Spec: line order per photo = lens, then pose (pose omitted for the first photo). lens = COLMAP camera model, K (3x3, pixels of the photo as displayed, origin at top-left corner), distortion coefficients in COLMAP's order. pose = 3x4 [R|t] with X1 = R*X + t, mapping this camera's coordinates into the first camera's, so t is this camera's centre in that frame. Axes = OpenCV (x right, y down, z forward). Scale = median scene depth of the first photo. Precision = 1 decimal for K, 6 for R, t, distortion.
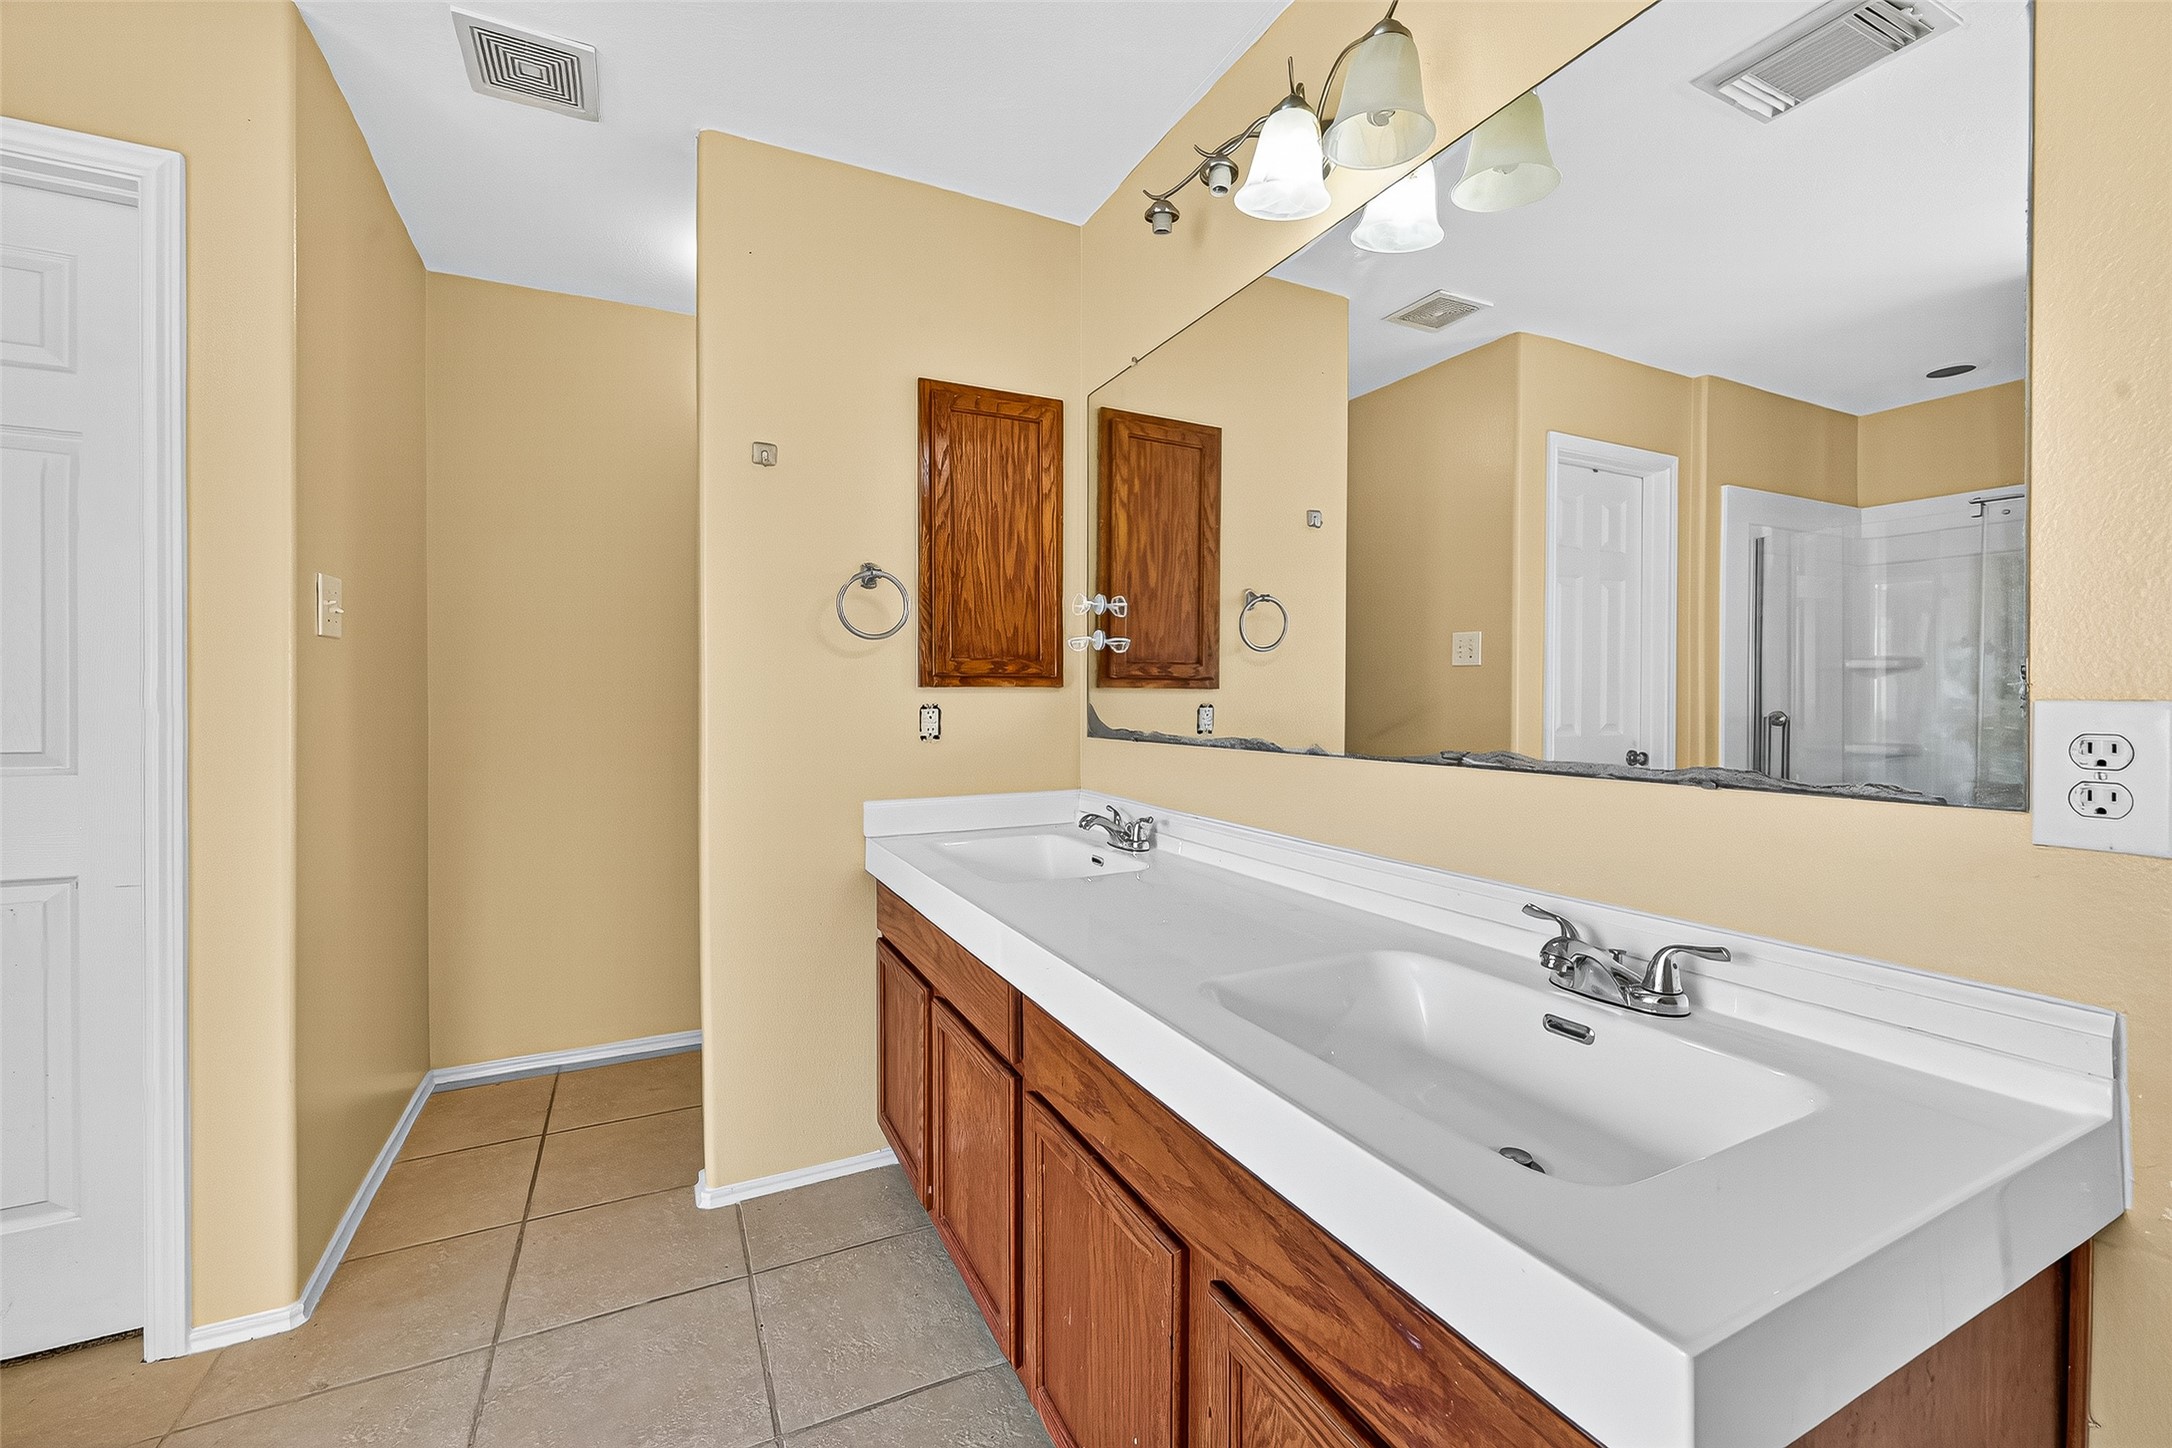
lens RADIAL K [[874.3, 0, 1086.6], [0, 874.3, 710.0], [0, 0, 1]] dist [0.000594, -0.000183]
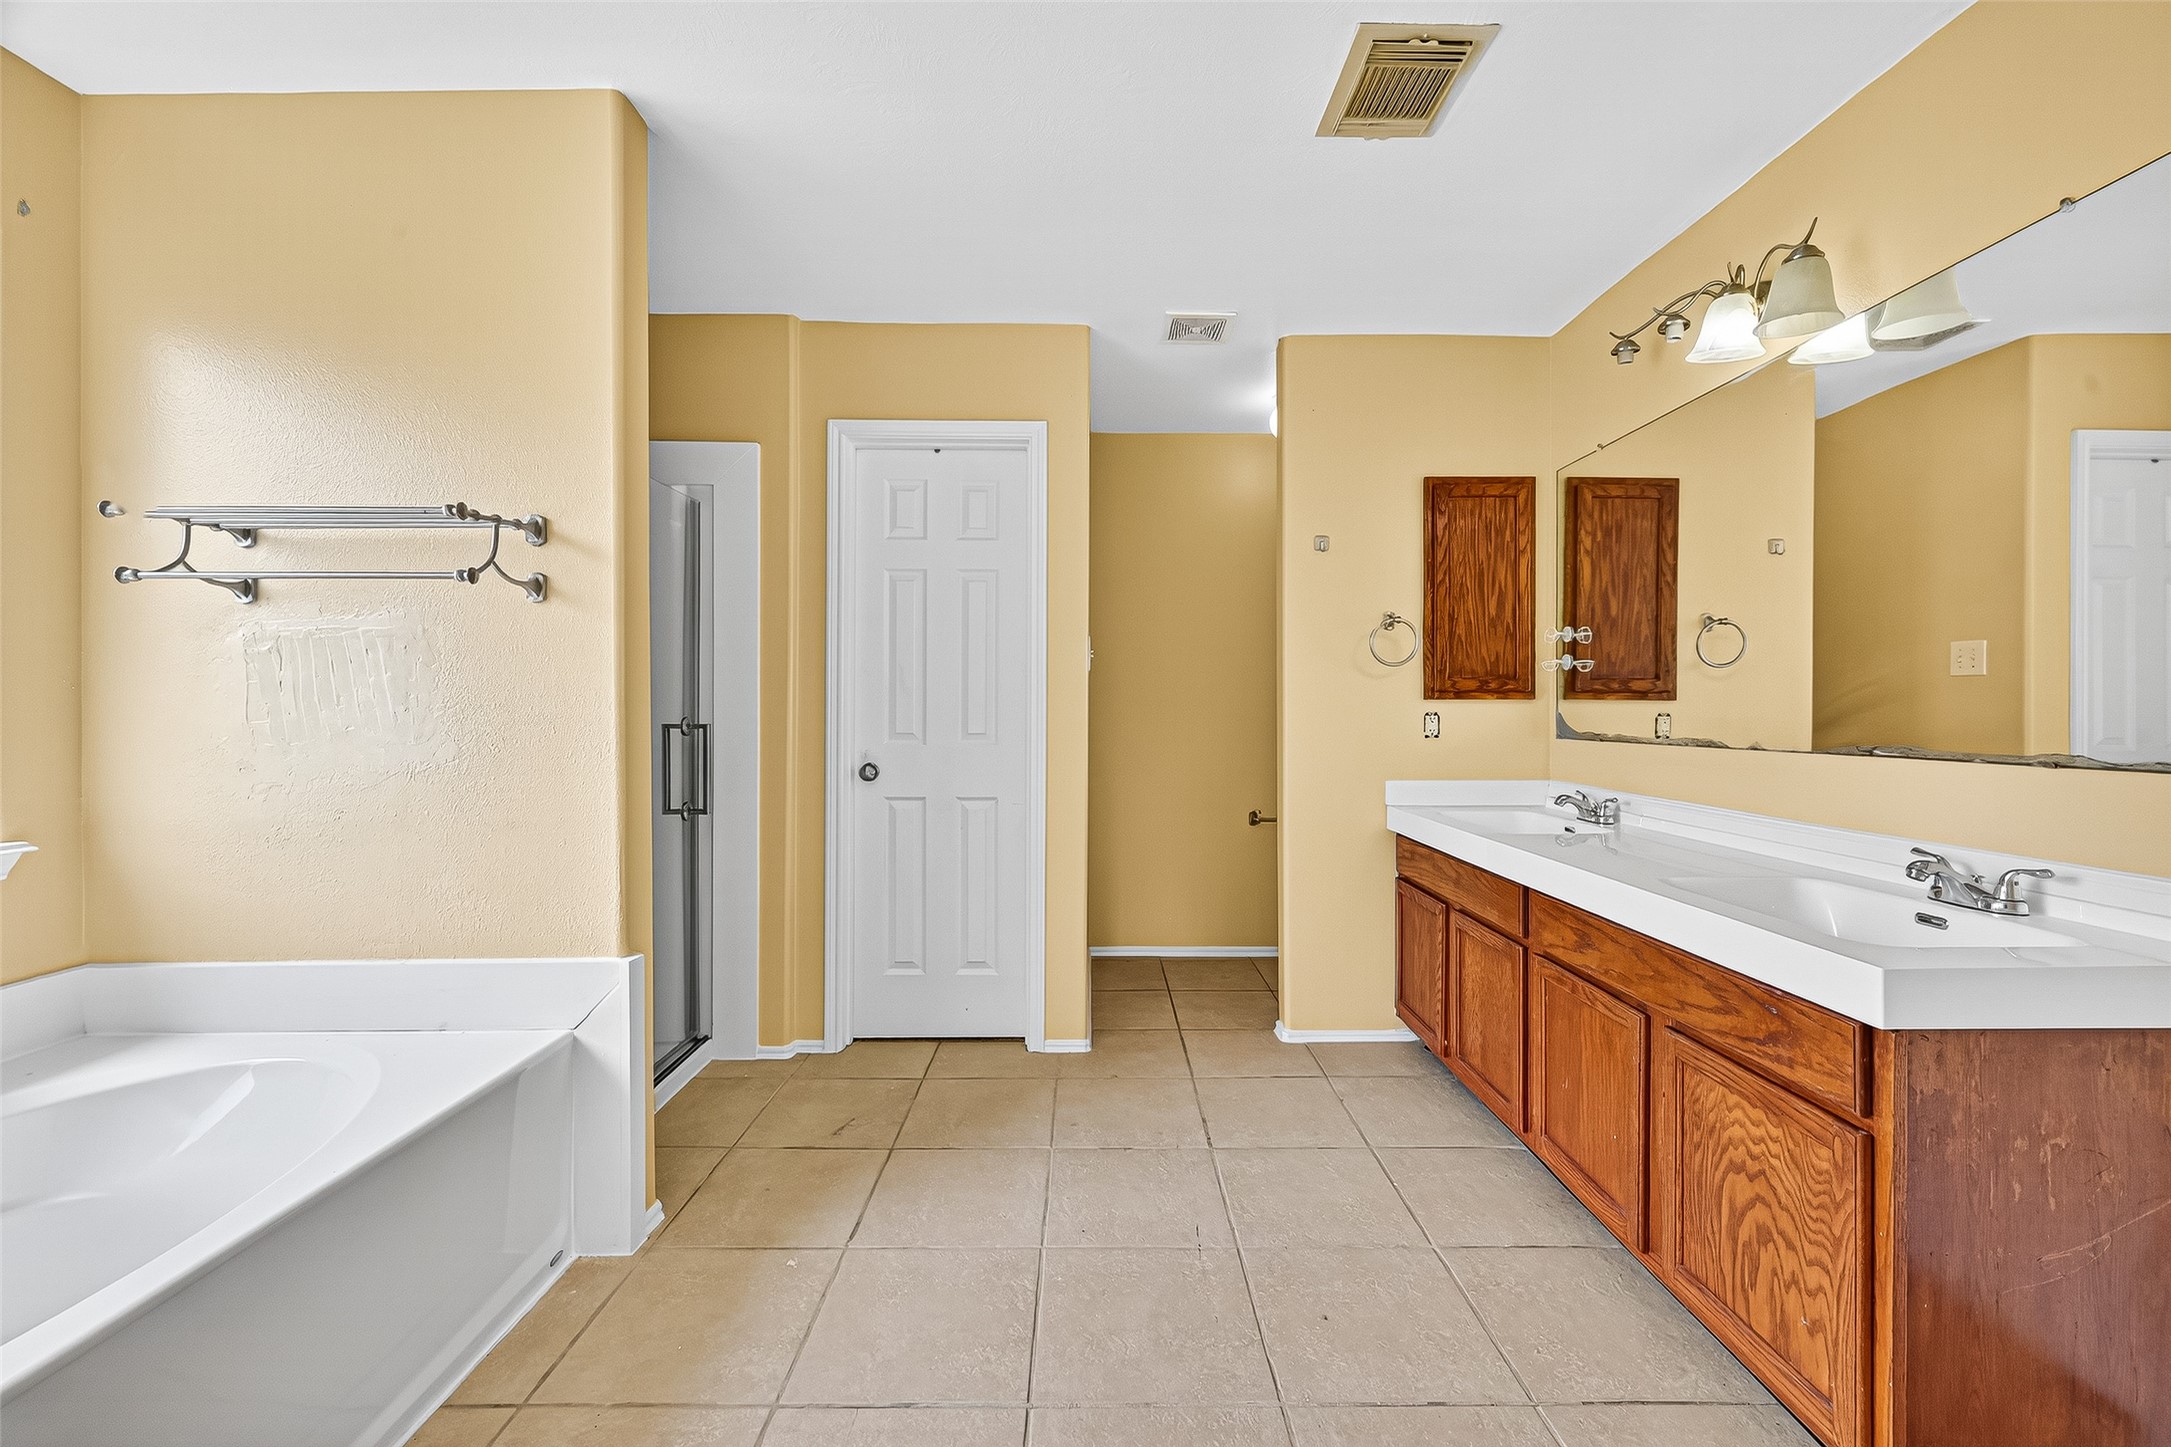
lens RADIAL K [[971.1, 0, 1088.8], [0, 971.1, 710.7], [0, 0, 1]] dist [-0.002180, -0.000397]
pose [[0.920474, 0.001822, -0.390800, -0.076564], [-0.006466, 0.999923, -0.010567, 0.010277], [0.390751, 0.012254, 0.920415, -0.589459]]
